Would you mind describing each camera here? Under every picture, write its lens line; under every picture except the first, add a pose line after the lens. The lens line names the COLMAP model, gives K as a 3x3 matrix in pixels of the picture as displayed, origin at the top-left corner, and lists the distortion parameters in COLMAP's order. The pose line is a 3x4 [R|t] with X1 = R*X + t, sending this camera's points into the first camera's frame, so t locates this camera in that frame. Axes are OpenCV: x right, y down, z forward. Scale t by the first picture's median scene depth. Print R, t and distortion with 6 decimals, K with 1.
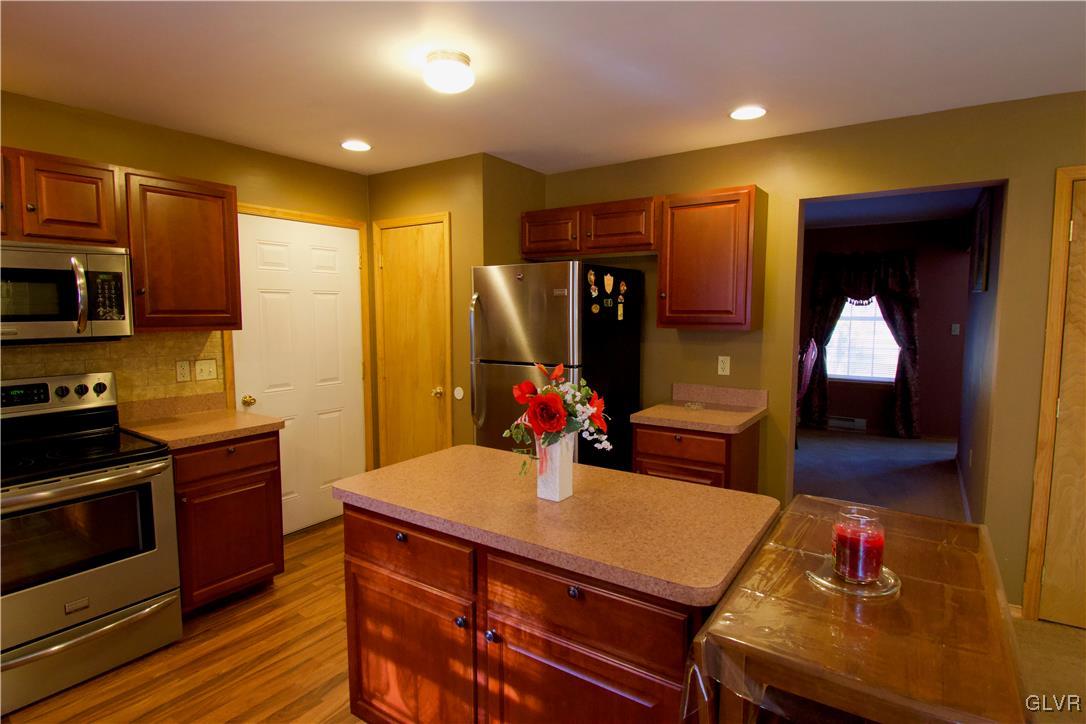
lens RADIAL K [[560.1, 0, 548.0], [0, 560.1, 356.7], [0, 0, 1]] dist [-0.004496, -0.011945]
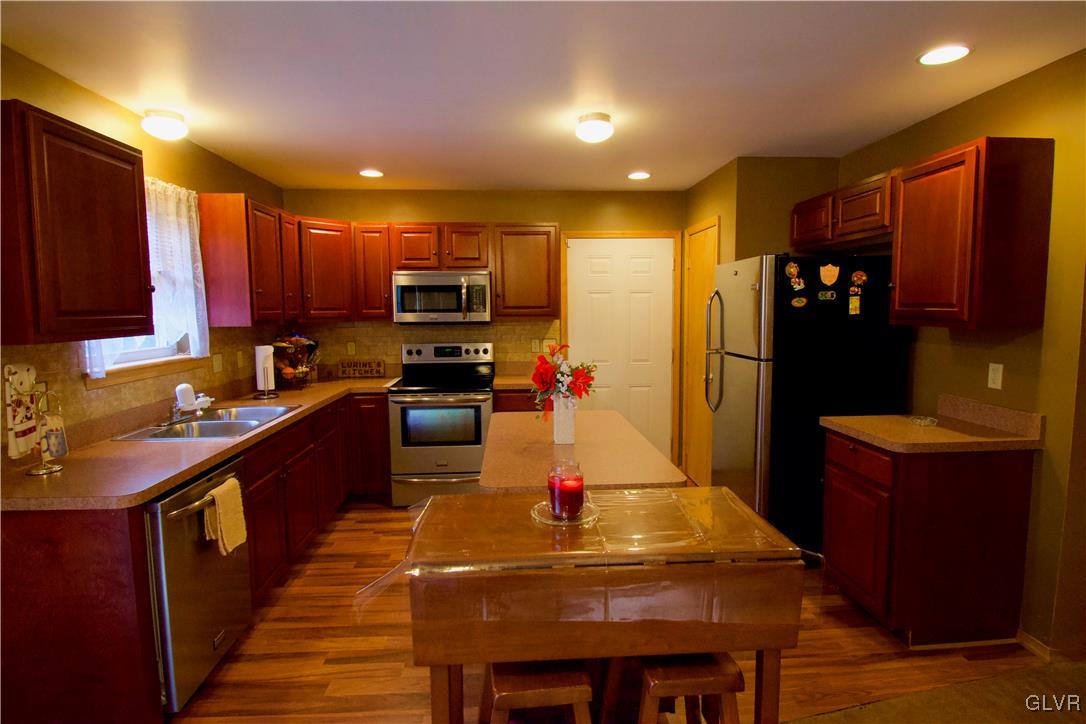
lens RADIAL K [[560.1, 0, 547.6], [0, 560.1, 361.5], [0, 0, 1]] dist [-0.004496, -0.011945]
pose [[0.602101, 0.071927, -0.795174, 0.604108], [-0.057342, 0.997258, 0.046787, -0.004652], [0.796358, 0.017427, 0.604574, 0.082185]]
